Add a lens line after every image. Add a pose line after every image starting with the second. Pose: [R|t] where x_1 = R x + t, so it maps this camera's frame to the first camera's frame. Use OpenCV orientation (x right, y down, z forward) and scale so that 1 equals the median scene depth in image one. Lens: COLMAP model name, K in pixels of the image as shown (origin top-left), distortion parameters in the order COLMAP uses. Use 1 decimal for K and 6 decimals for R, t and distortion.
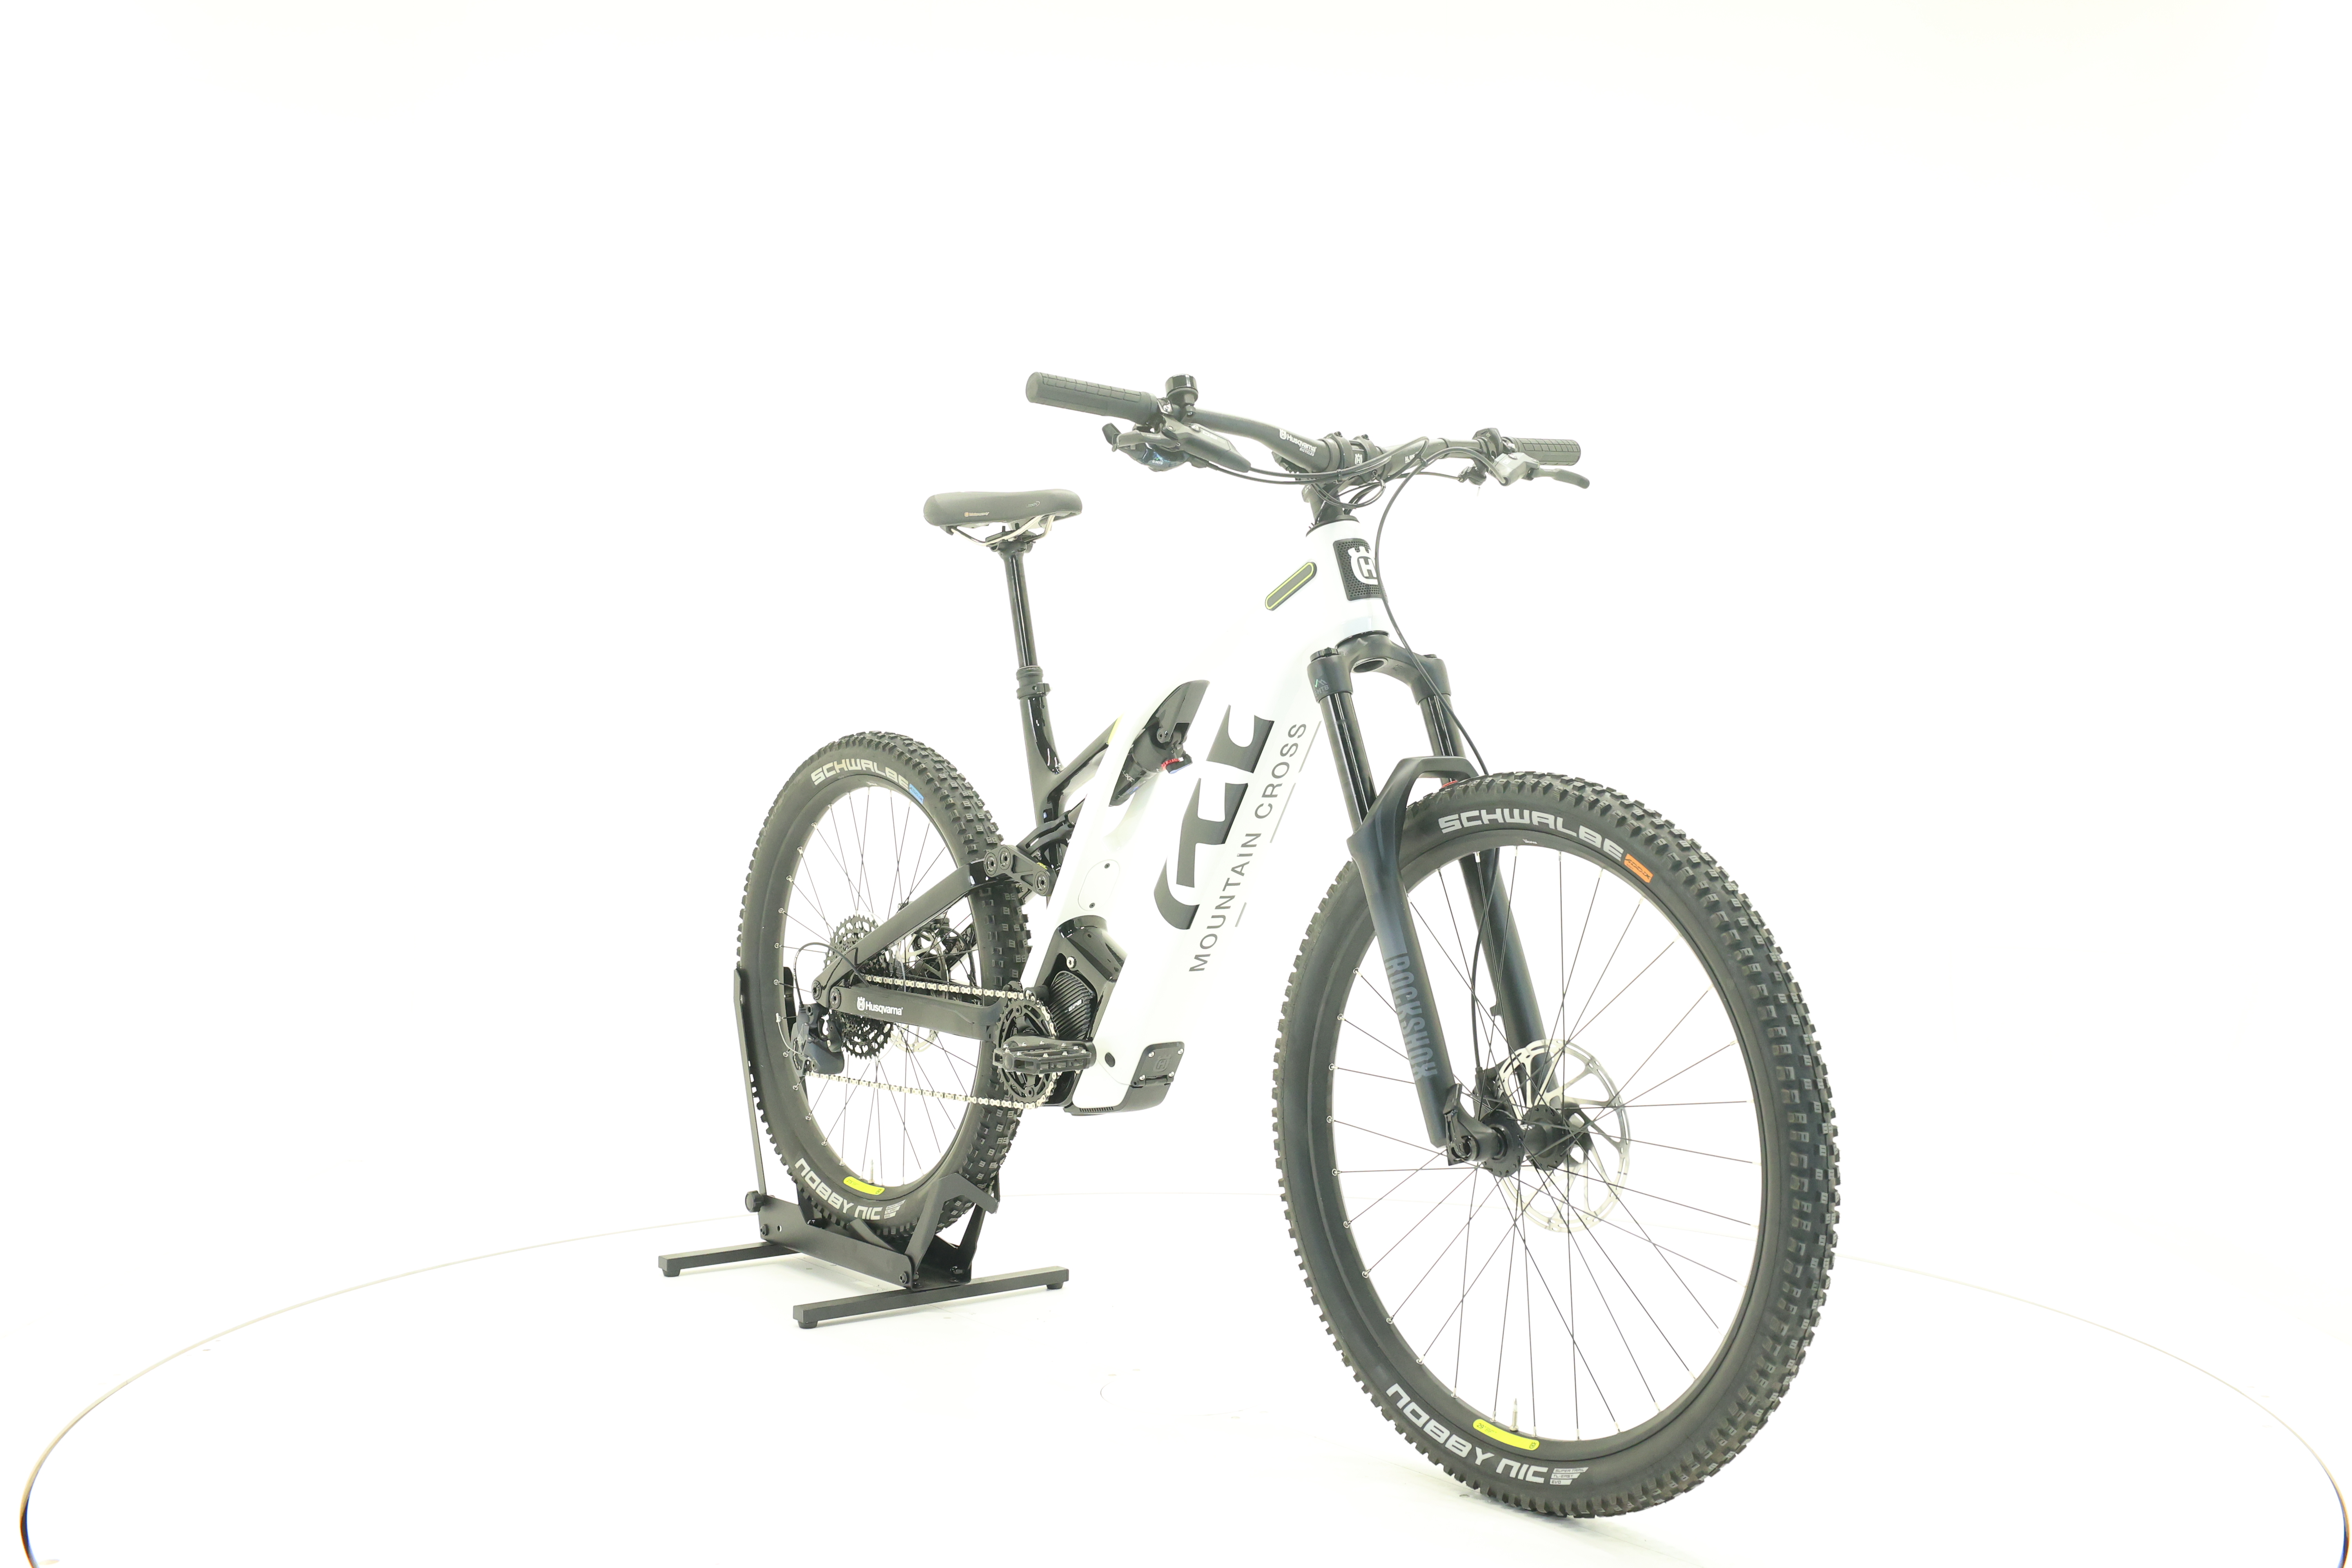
lens RADIAL K [[2514.1, 0, 1165.3], [0, 2514.1, 779.9], [0, 0, 1]] dist [-0.001676, 0.000000]
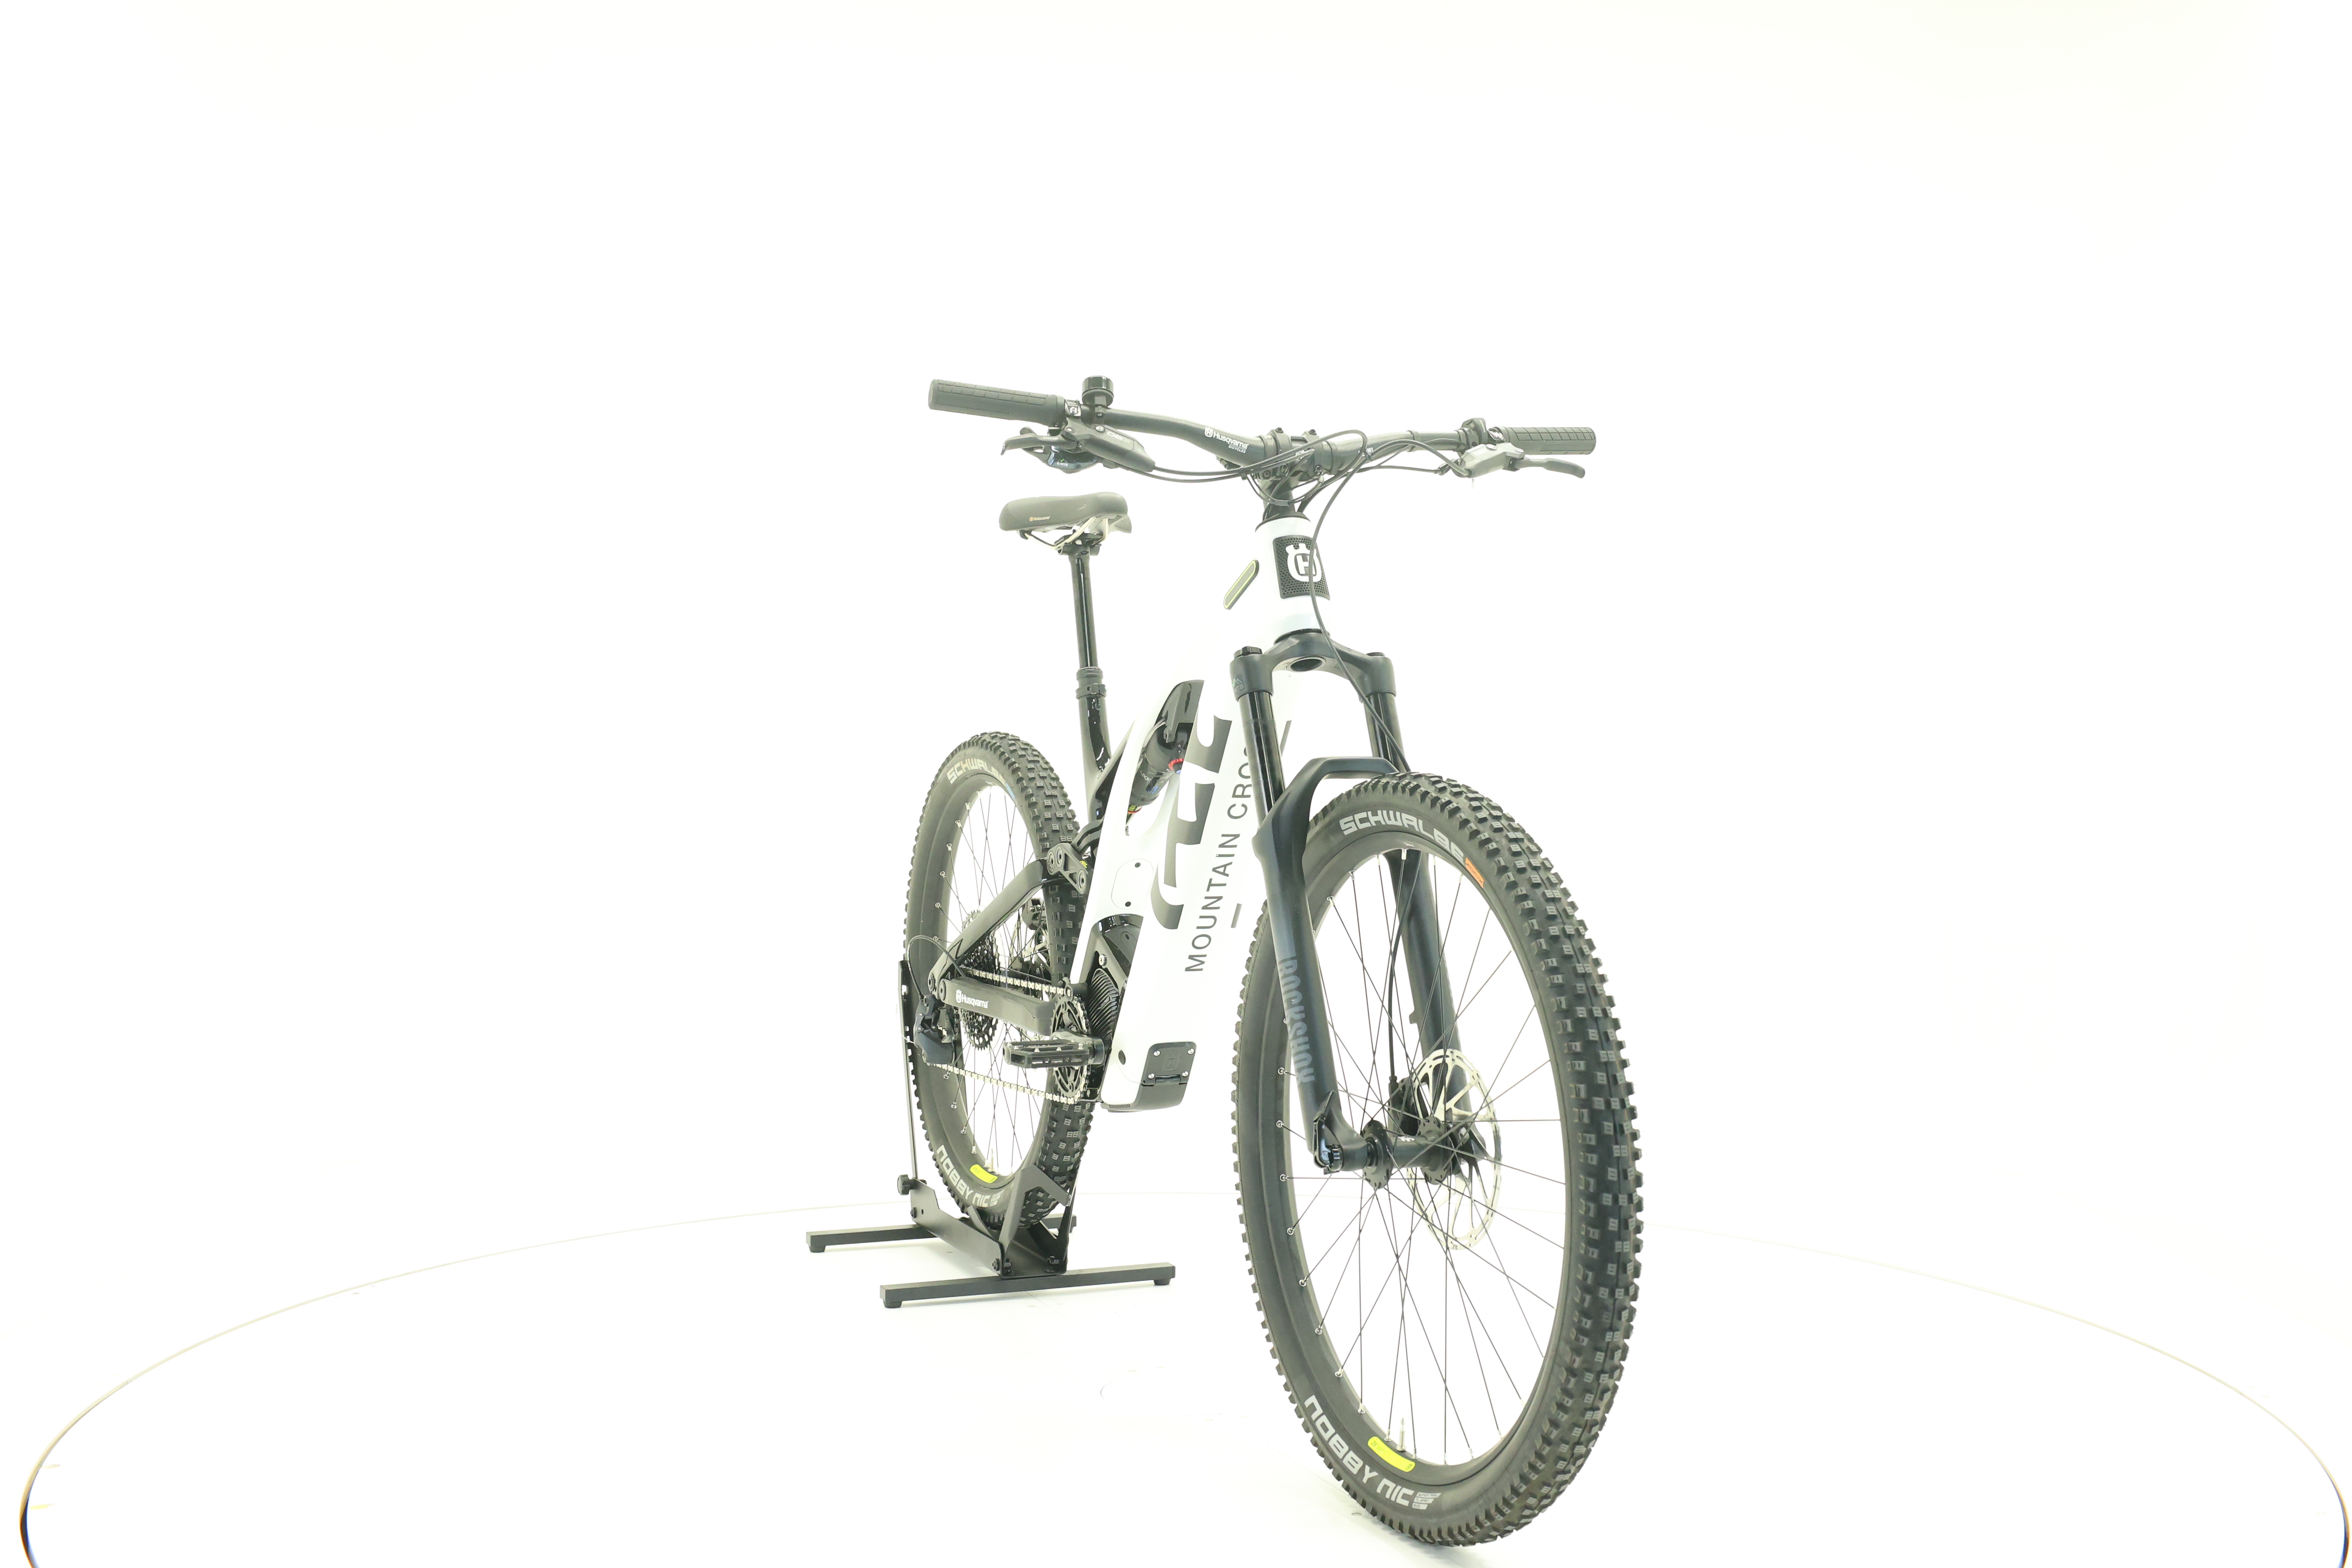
lens RADIAL K [[2514.1, 0, 1161.6], [0, 2514.1, 775.8], [0, 0, 1]] dist [-0.001676, 0.000000]
pose [[0.964374, 0.004272, -0.264507, 0.278231], [-0.004839, 0.999987, -0.001492, -0.000055], [0.264497, 0.002719, 0.964383, 0.034805]]
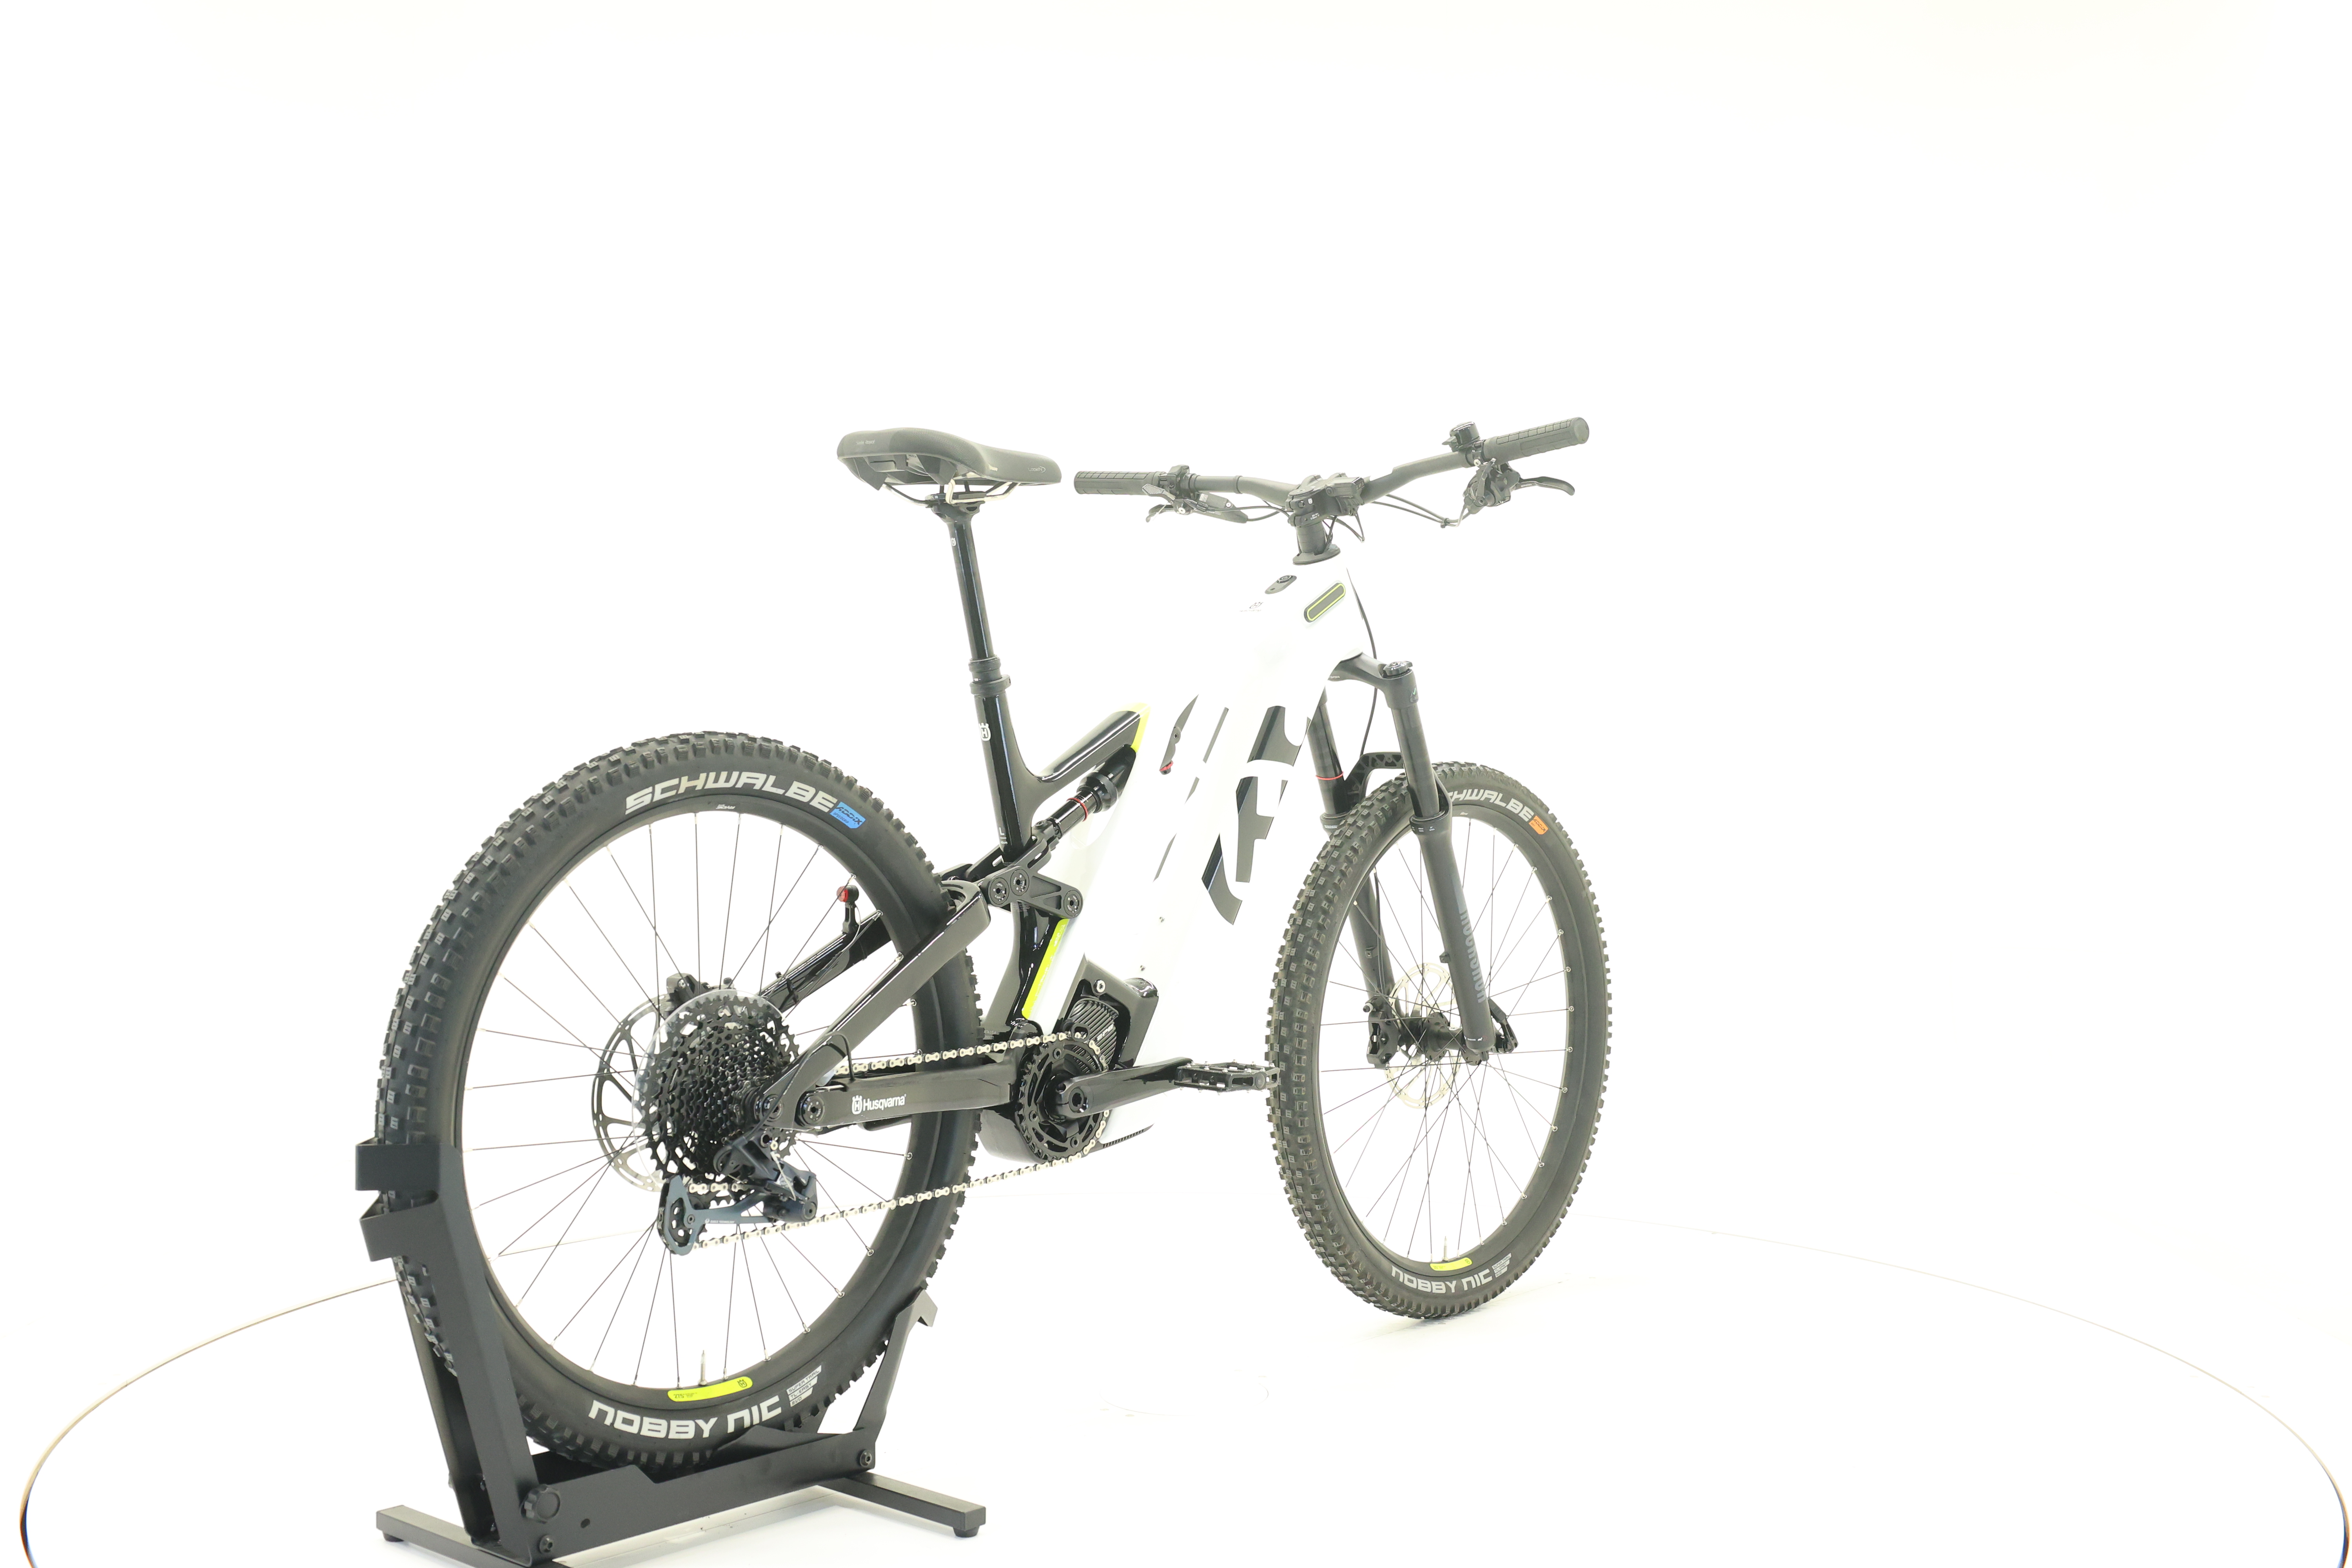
lens RADIAL K [[2514.1, 0, 1177.6], [0, 2514.1, 774.3], [0, 0, 1]] dist [-0.001676, 0.000000]
pose [[-0.180804, -0.023447, 0.983240, -1.028497], [0.012459, 0.999581, 0.026128, -0.030099], [-0.983440, 0.016974, -0.180436, 1.250843]]
